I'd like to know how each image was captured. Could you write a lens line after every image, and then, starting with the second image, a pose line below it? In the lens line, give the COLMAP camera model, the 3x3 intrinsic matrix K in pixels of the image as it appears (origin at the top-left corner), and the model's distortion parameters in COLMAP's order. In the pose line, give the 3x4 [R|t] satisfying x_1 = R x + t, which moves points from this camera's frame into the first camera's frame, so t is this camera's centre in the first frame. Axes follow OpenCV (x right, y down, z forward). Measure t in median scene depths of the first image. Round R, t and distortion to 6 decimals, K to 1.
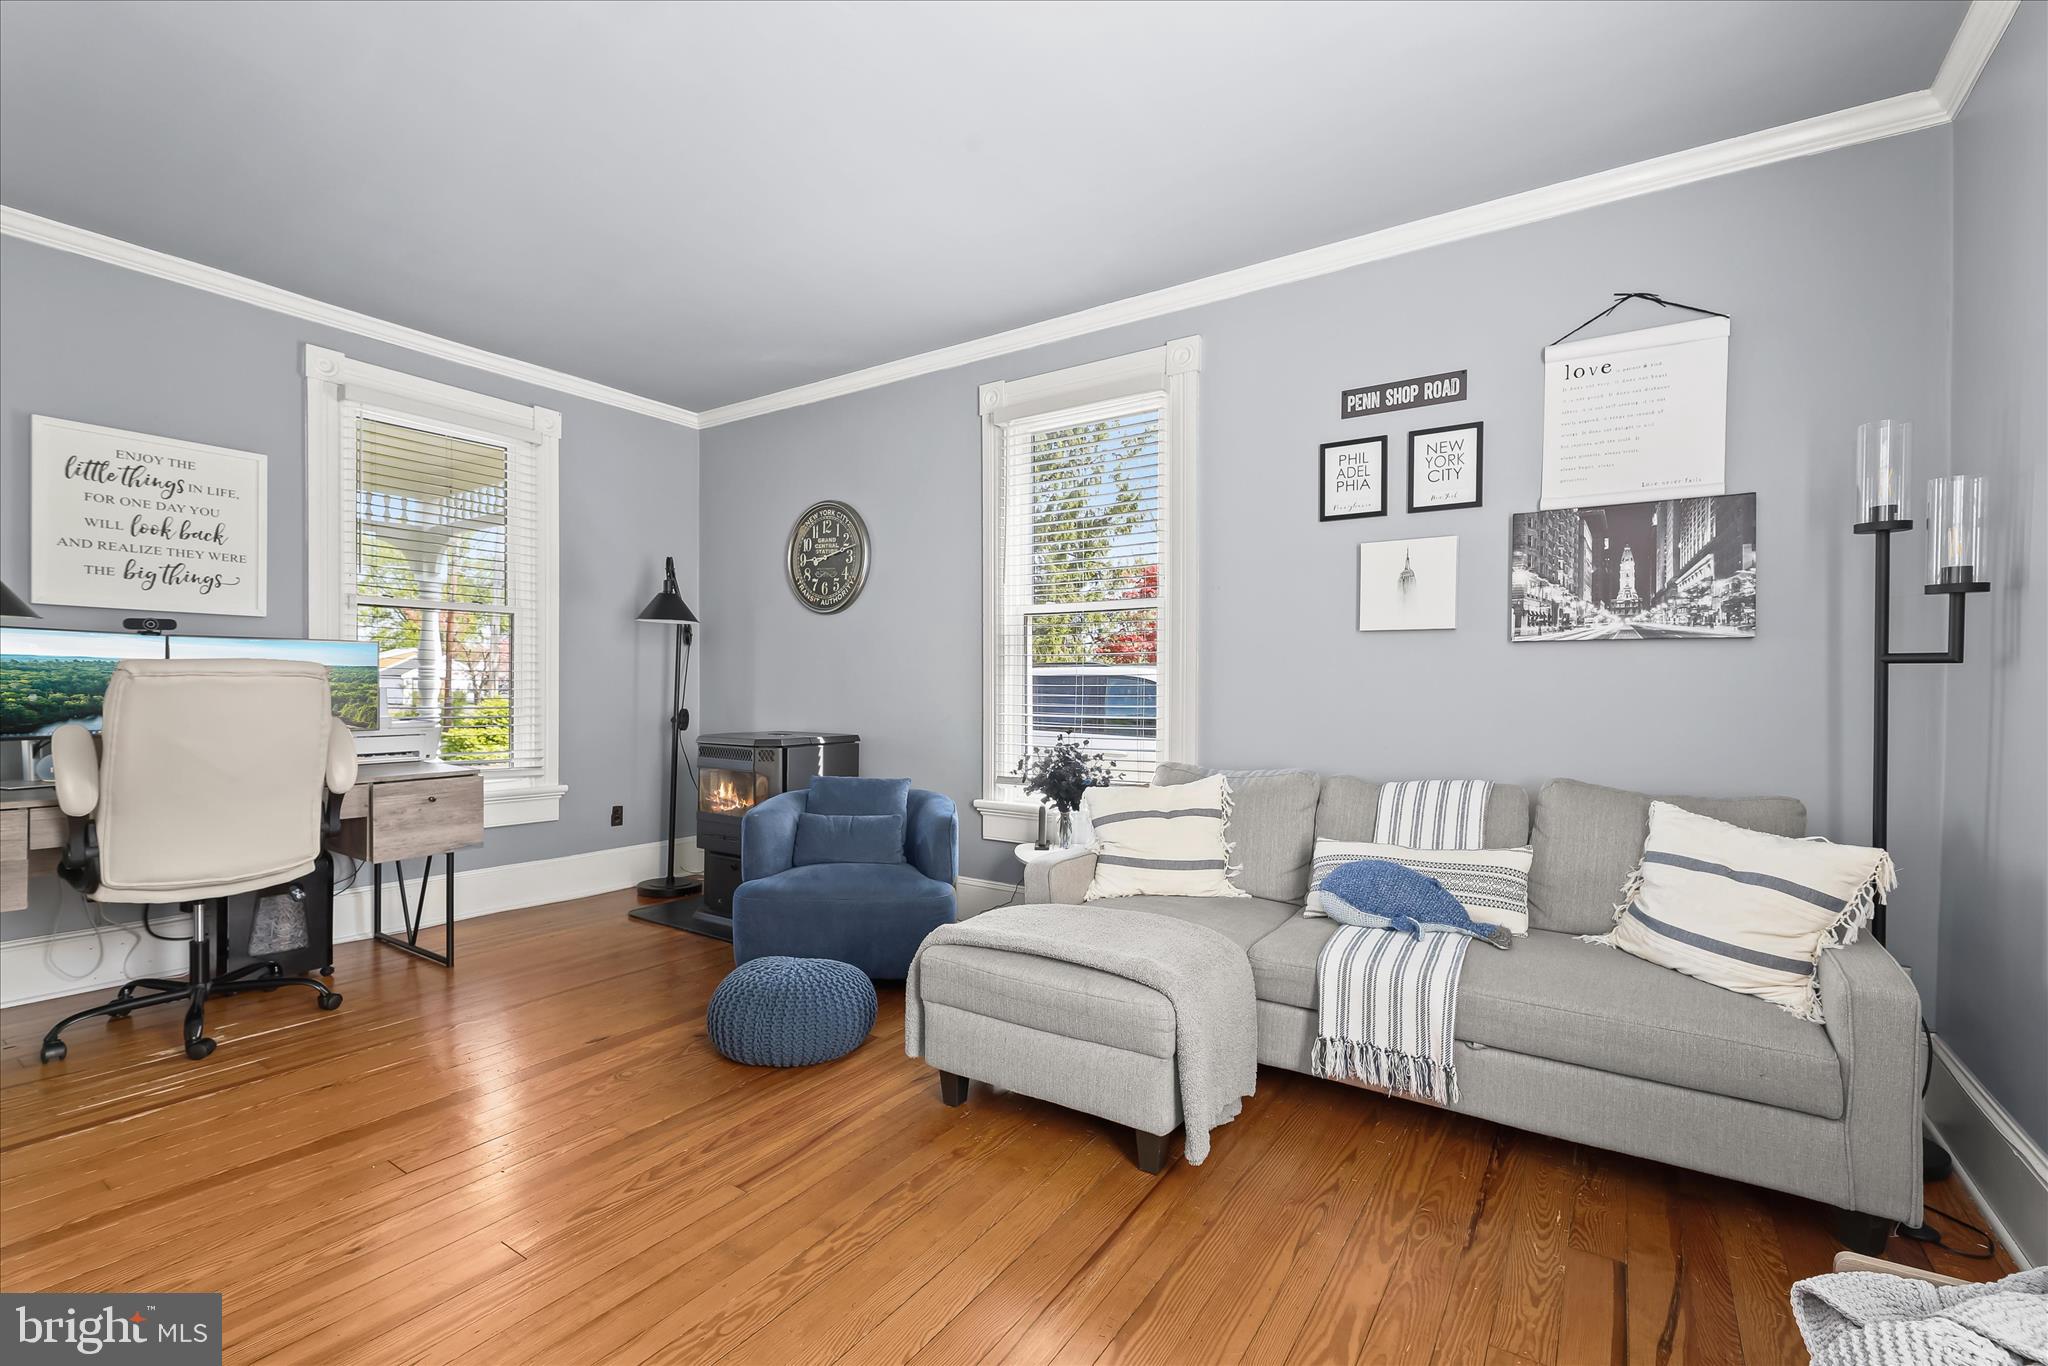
lens RADIAL K [[883.7, 0, 1014.0], [0, 883.7, 694.8], [0, 0, 1]] dist [0.001289, -0.000095]
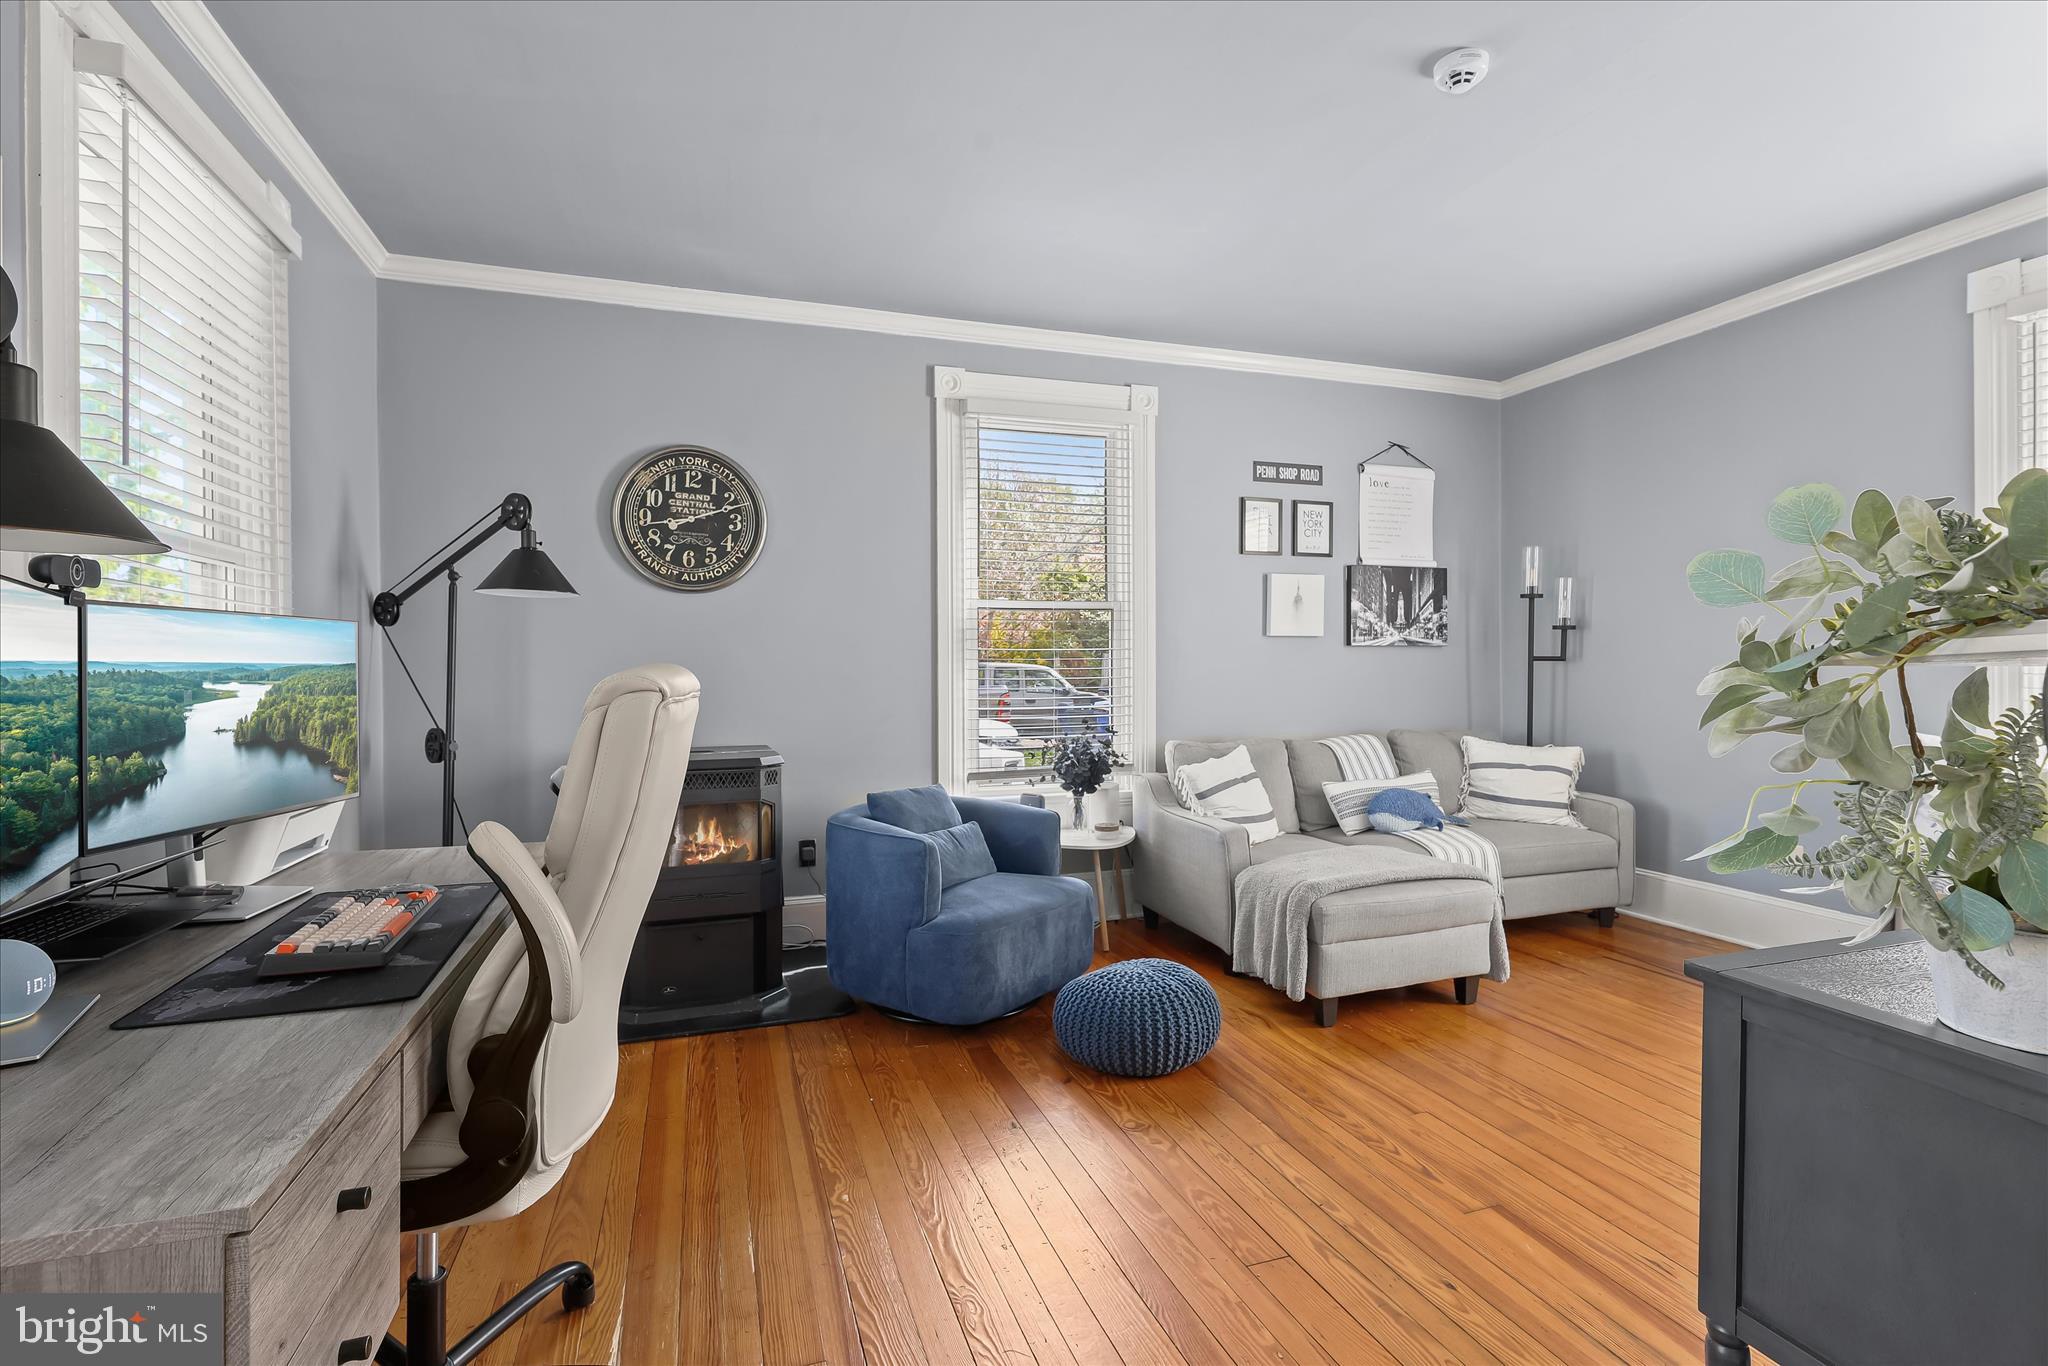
lens RADIAL K [[932.0, 0, 1019.5], [0, 932.0, 678.5], [0, 0, 1]] dist [0.001928, 0.000092]
pose [[0.605809, -0.021179, 0.795328, -1.155627], [0.020989, 0.999723, 0.010634, -0.032795], [-0.795333, 0.010251, 0.606086, 0.476618]]
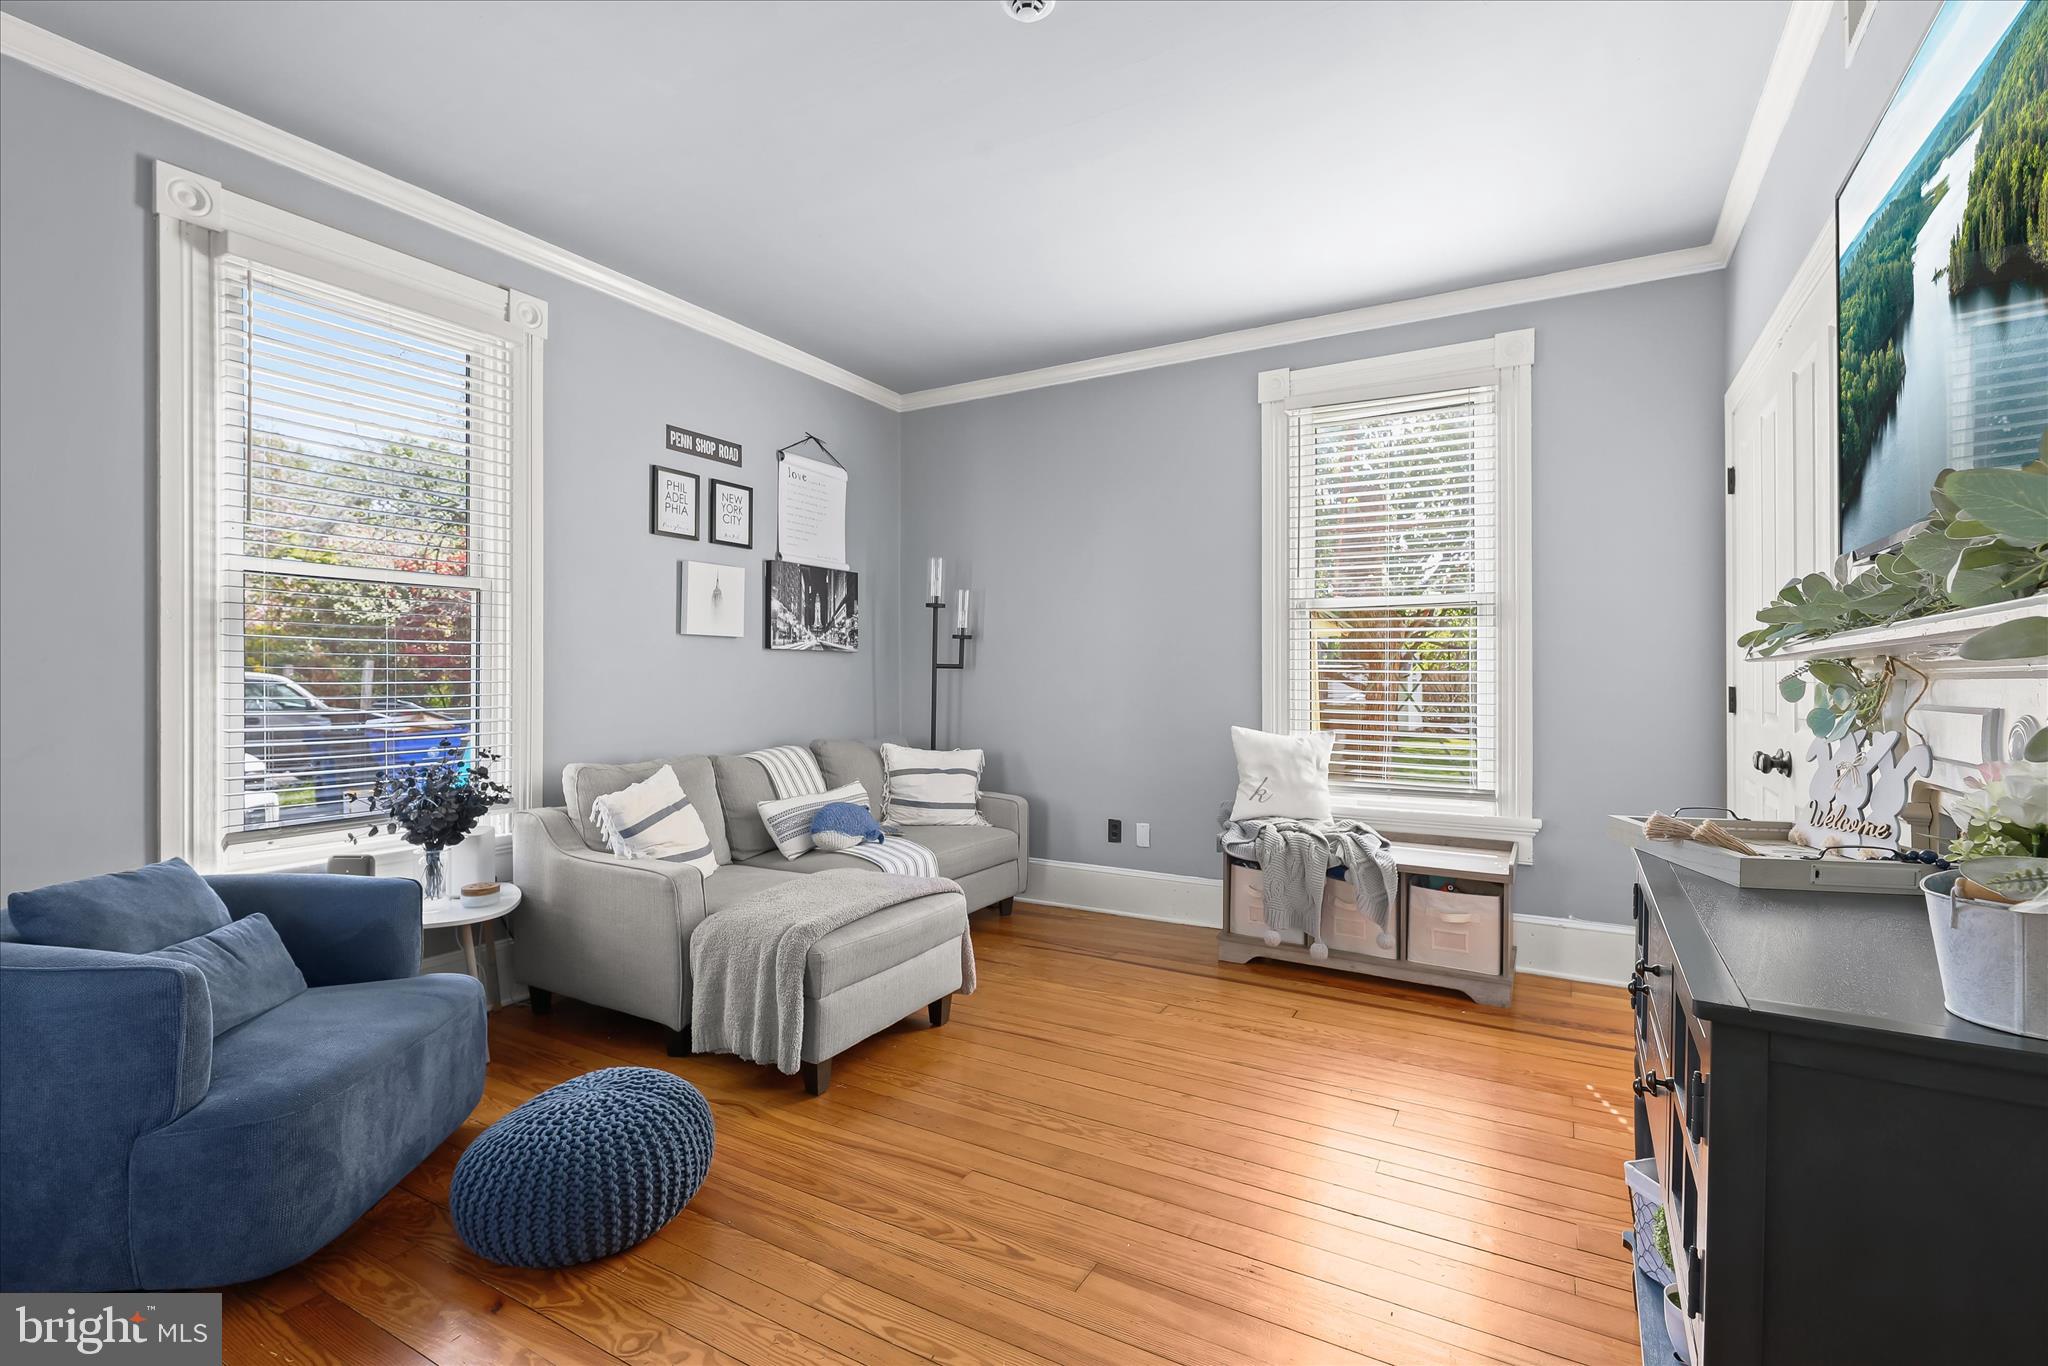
lens RADIAL K [[923.8, 0, 1019.0], [0, 923.8, 688.4], [0, 0, 1]] dist [-0.000193, -0.000662]
pose [[-0.066191, -0.018065, 0.997643, -0.989004], [0.010893, 0.999763, 0.018826, -0.020481], [-0.997747, 0.012113, -0.065979, 0.719912]]
